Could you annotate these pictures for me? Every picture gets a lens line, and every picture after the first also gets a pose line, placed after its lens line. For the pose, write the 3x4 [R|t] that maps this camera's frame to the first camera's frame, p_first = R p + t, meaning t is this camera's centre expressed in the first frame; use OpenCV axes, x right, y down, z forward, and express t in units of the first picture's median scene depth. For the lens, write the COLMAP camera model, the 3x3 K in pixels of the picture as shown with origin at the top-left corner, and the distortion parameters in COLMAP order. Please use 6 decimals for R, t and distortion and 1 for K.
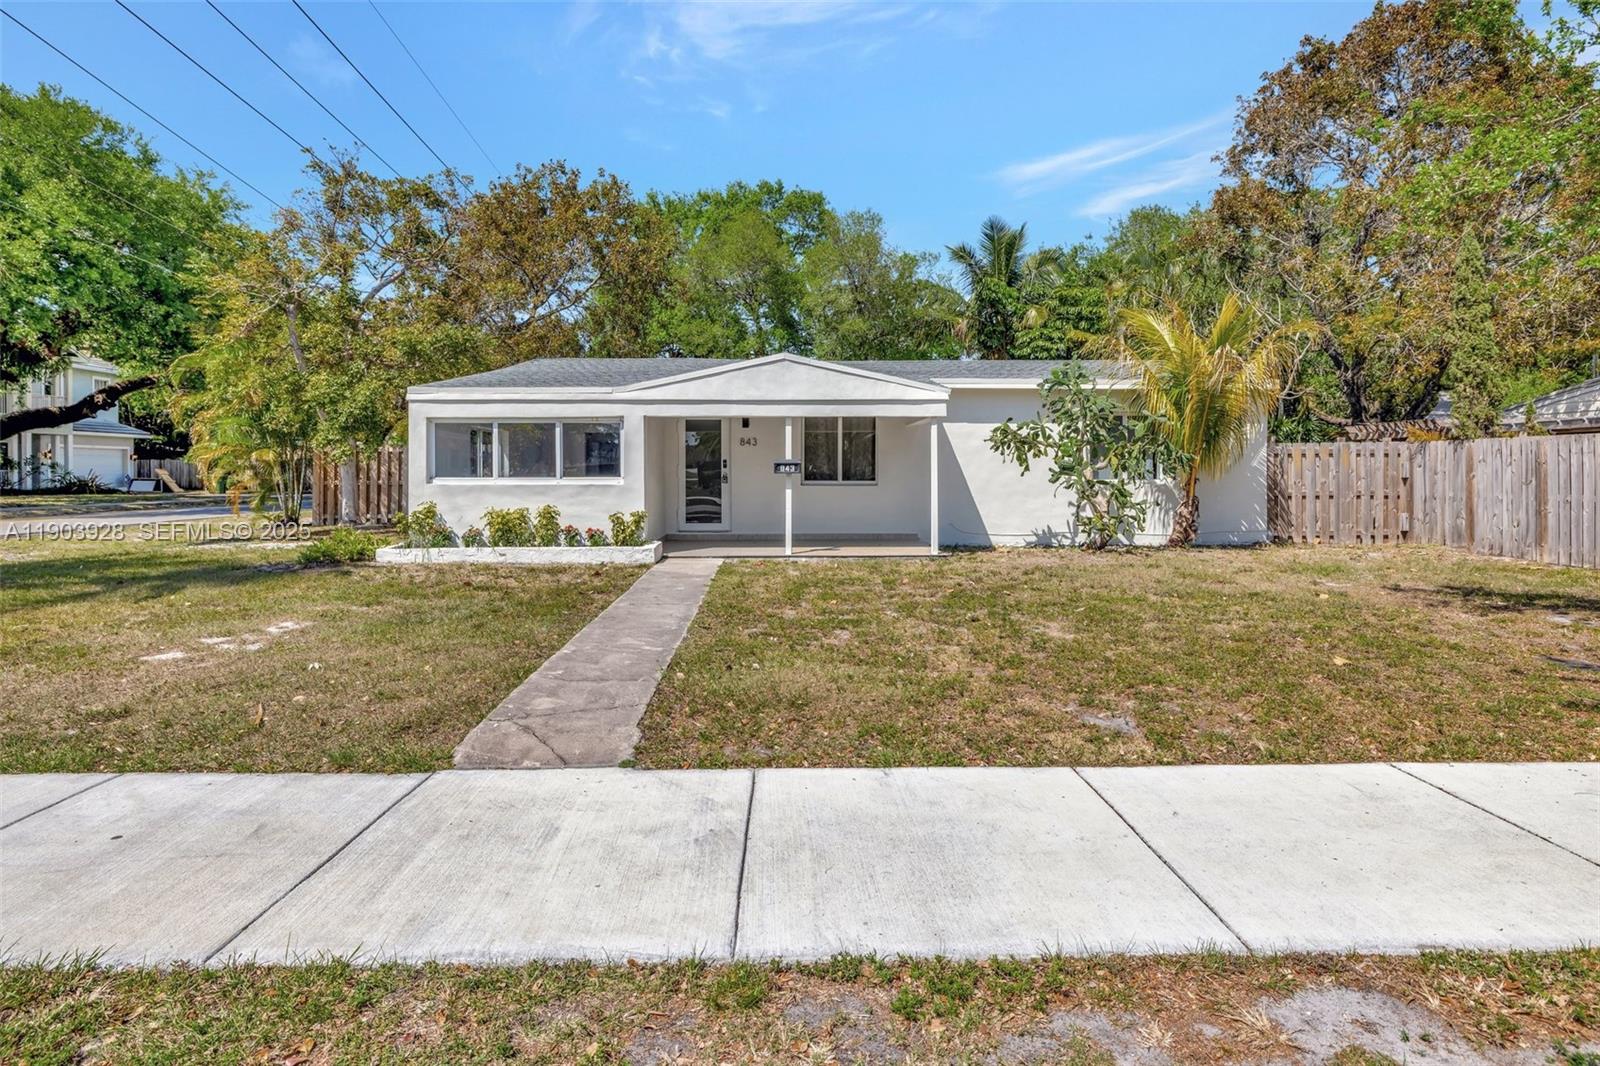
lens RADIAL K [[820.1, 0, 788.7], [0, 820.1, 474.9], [0, 0, 1]] dist [0.000666, 0.000026]
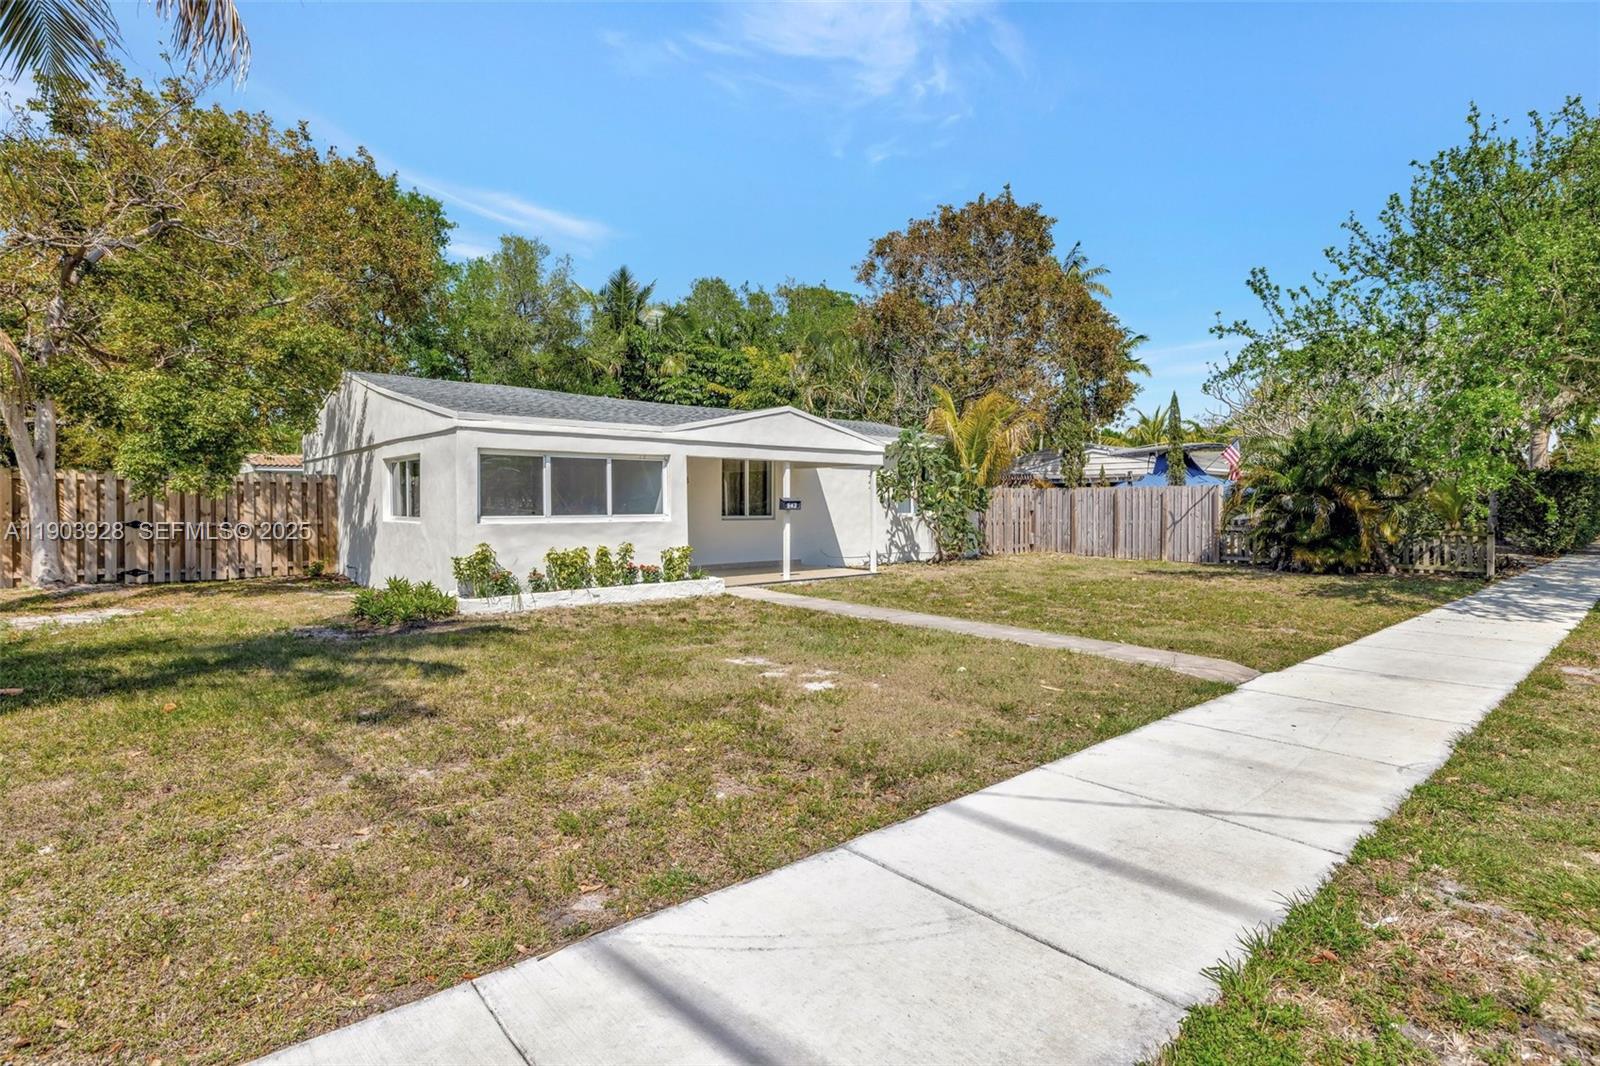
lens RADIAL K [[817.2, 0, 798.8], [0, 817.2, 529.2], [0, 0, 1]] dist [-0.003820, -0.000100]
pose [[0.756822, -0.019948, 0.653316, -0.742143], [0.002343, 0.999611, 0.027807, -0.006730], [-0.653617, -0.019515, 0.756574, 0.117067]]
